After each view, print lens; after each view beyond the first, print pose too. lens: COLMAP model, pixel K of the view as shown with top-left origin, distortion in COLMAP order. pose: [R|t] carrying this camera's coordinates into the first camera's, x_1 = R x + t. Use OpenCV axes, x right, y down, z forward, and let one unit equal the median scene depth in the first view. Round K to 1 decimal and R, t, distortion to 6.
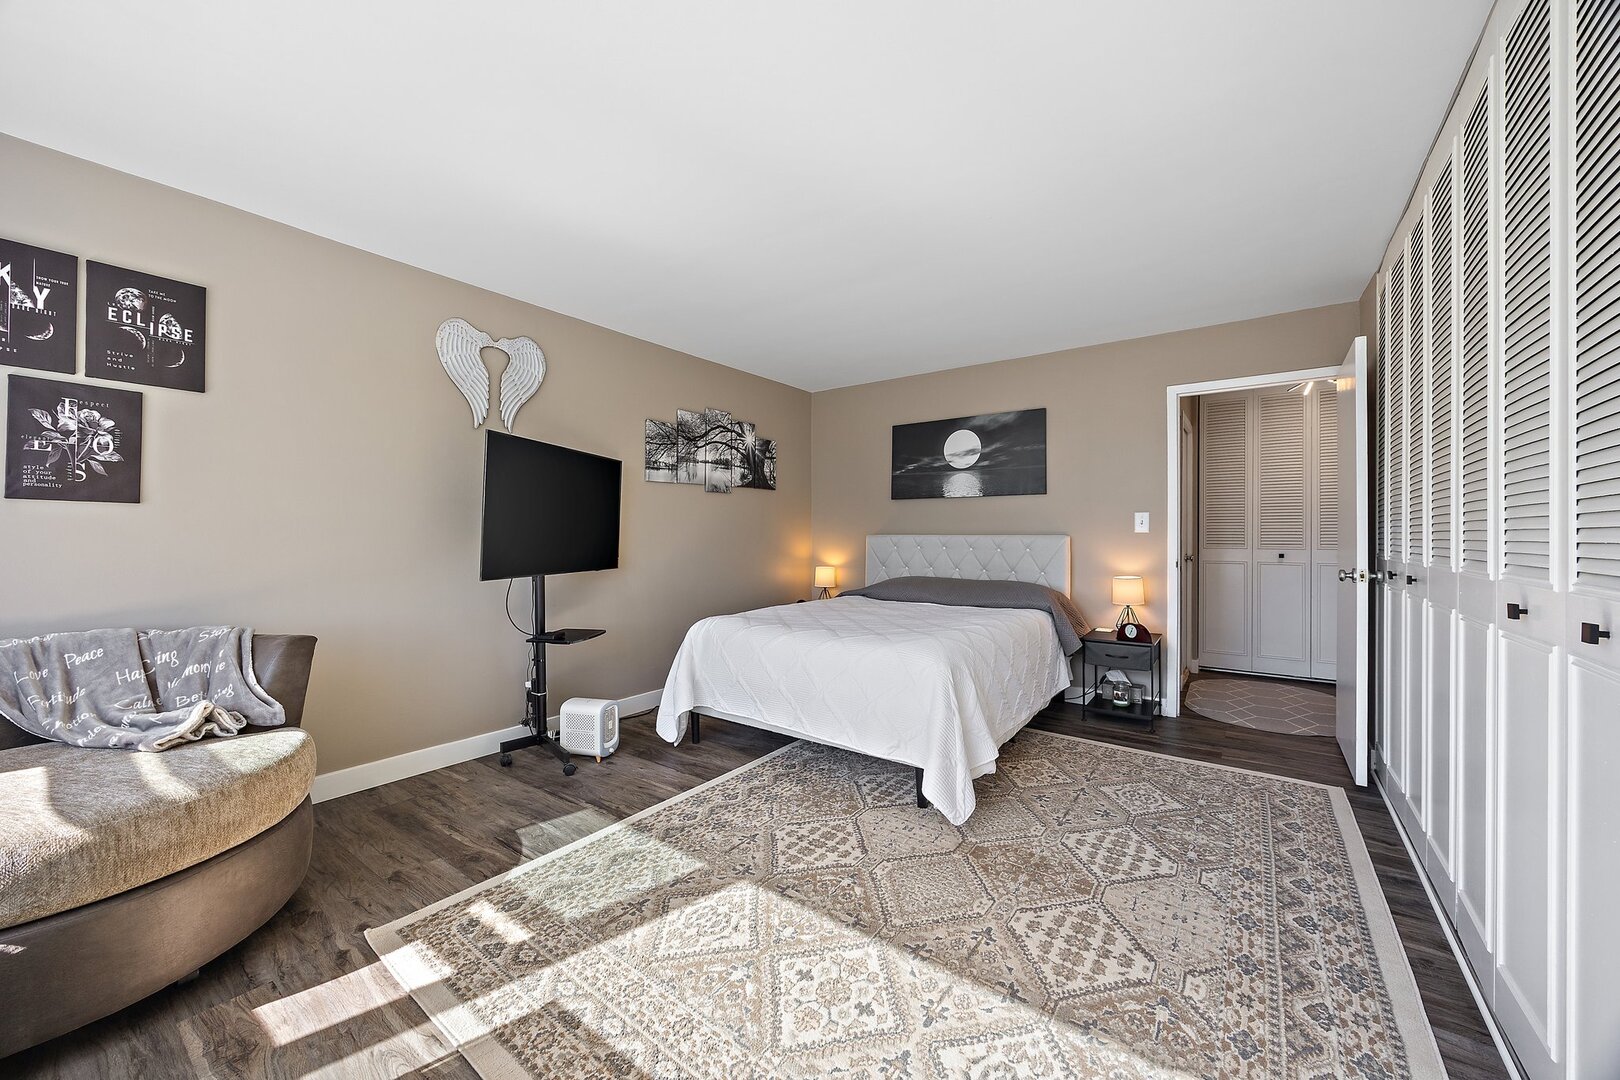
lens RADIAL K [[620.4, 0, 799.3], [0, 620.4, 542.2], [0, 0, 1]] dist [-0.001331, -0.000347]
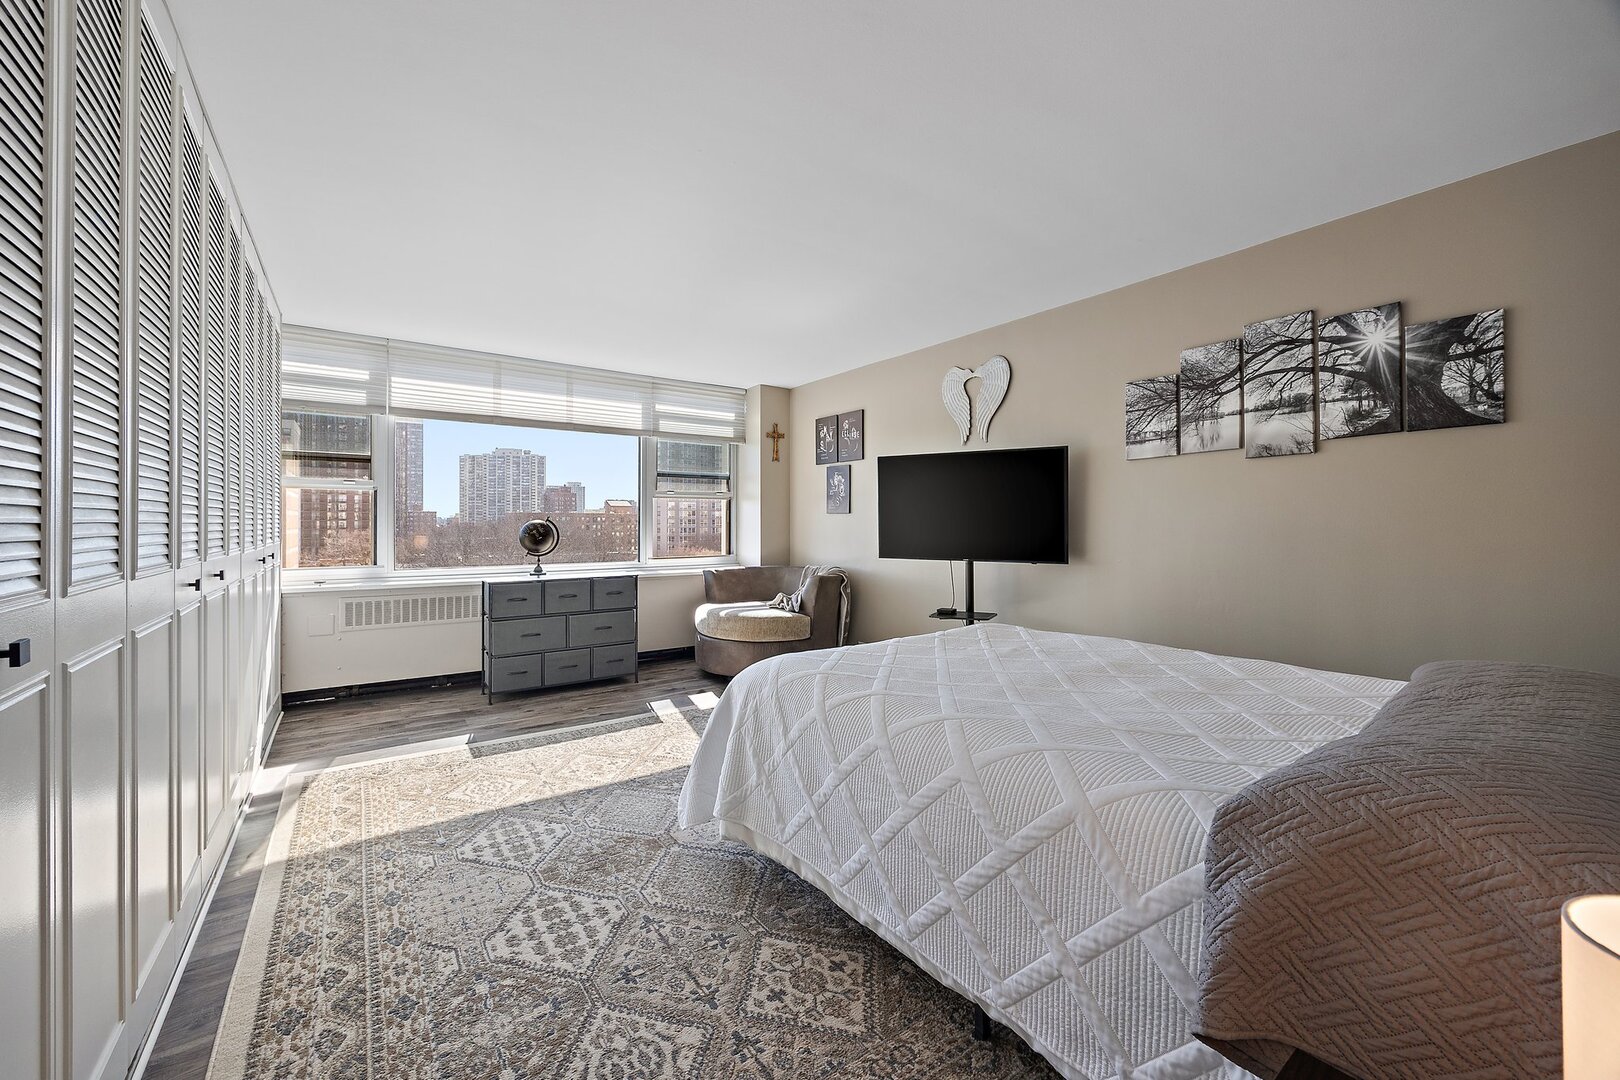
lens RADIAL K [[648.3, 0, 812.8], [0, 648.3, 529.4], [0, 0, 1]] dist [-0.000610, -0.000002]
pose [[-0.316890, 0.004245, -0.948453, 1.184153], [-0.013008, 0.999876, 0.008821, -0.020741], [0.948373, 0.015133, -0.316796, 1.549457]]
